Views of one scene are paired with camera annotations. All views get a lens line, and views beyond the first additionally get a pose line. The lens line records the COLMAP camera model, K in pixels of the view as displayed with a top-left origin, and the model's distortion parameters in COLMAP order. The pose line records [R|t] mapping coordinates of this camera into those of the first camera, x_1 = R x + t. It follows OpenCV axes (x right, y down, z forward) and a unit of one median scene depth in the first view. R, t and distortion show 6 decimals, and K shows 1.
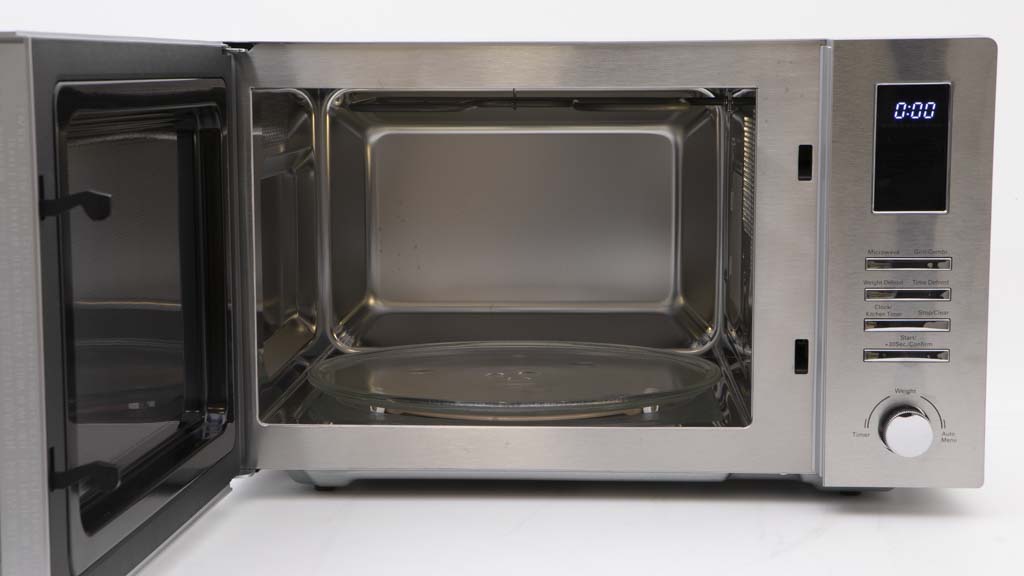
lens RADIAL K [[2136.6, 0, 515.1], [0, 2136.6, 326.6], [0, 0, 1]] dist [0.308349, 0.000000]
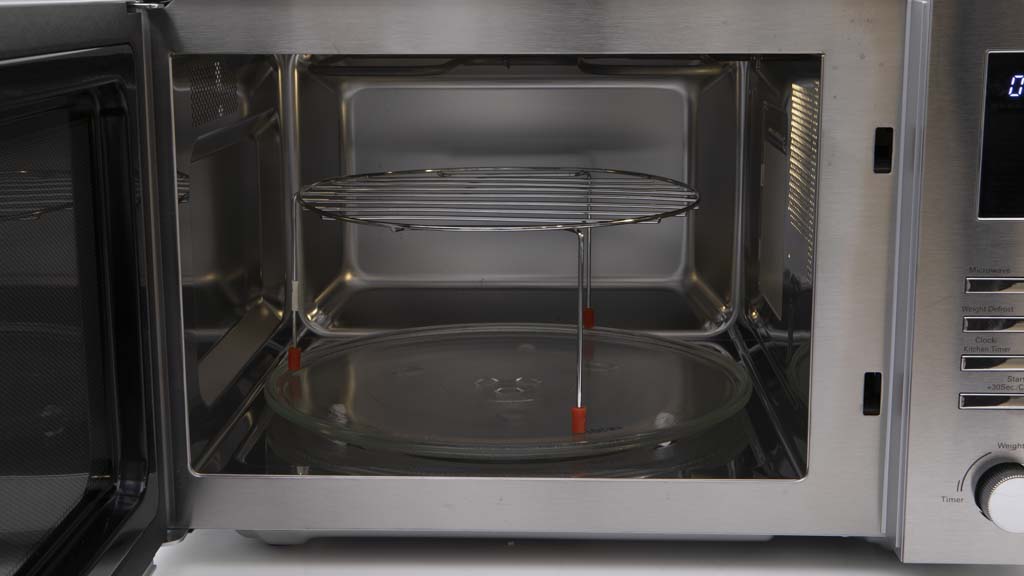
lens RADIAL K [[1645.7, 0, 509.8], [0, 1645.7, 313.7], [0, 0, 1]] dist [0.085480, 0.000000]
pose [[0.999989, -0.001928, 0.004383, -0.003181], [0.001595, 0.997207, 0.074666, -0.062640], [-0.004515, -0.074658, 0.997199, 0.403048]]
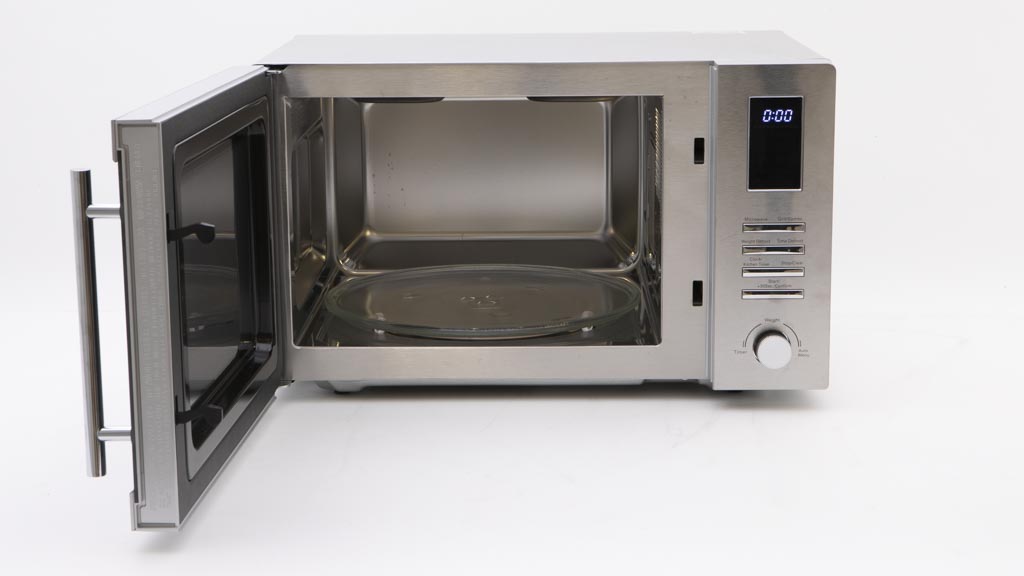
lens RADIAL K [[2032.6, 0, 517.6], [0, 2032.6, 286.0], [0, 0, 1]] dist [0.185989, 0.000000]
pose [[0.999625, -0.011240, 0.024961, -0.011496], [0.009591, 0.997825, 0.065215, -0.076548], [-0.025640, -0.064951, 0.997559, -0.275600]]
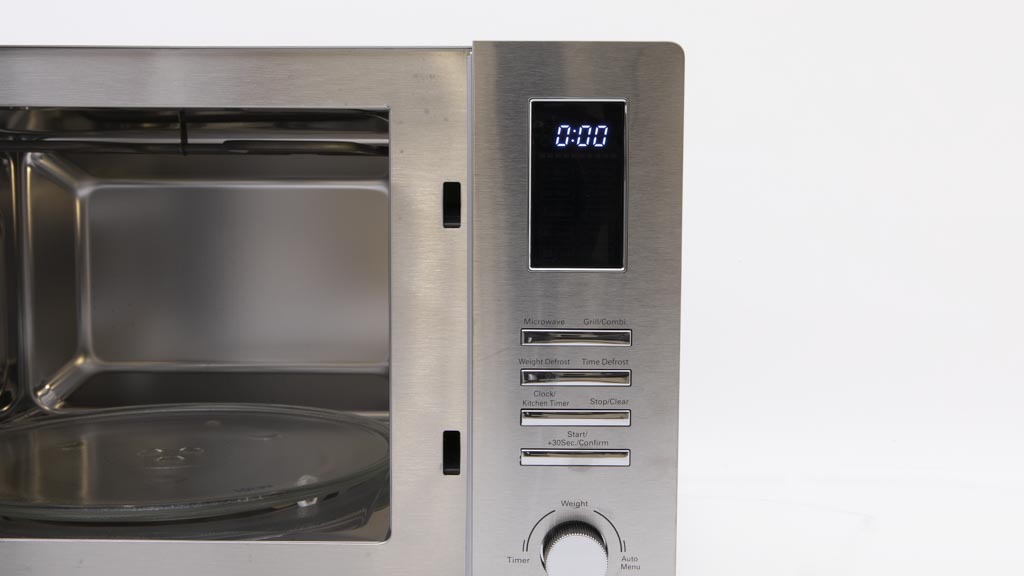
lens RADIAL K [[1282.0, 0, 508.2], [0, 1282.0, 289.5], [0, 0, 1]] dist [-0.021495, 0.000000]
pose [[0.999589, 0.005672, 0.028116, 0.143523], [-0.004452, 0.999054, -0.043248, -0.025893], [-0.028335, 0.043105, 0.998669, 0.542635]]
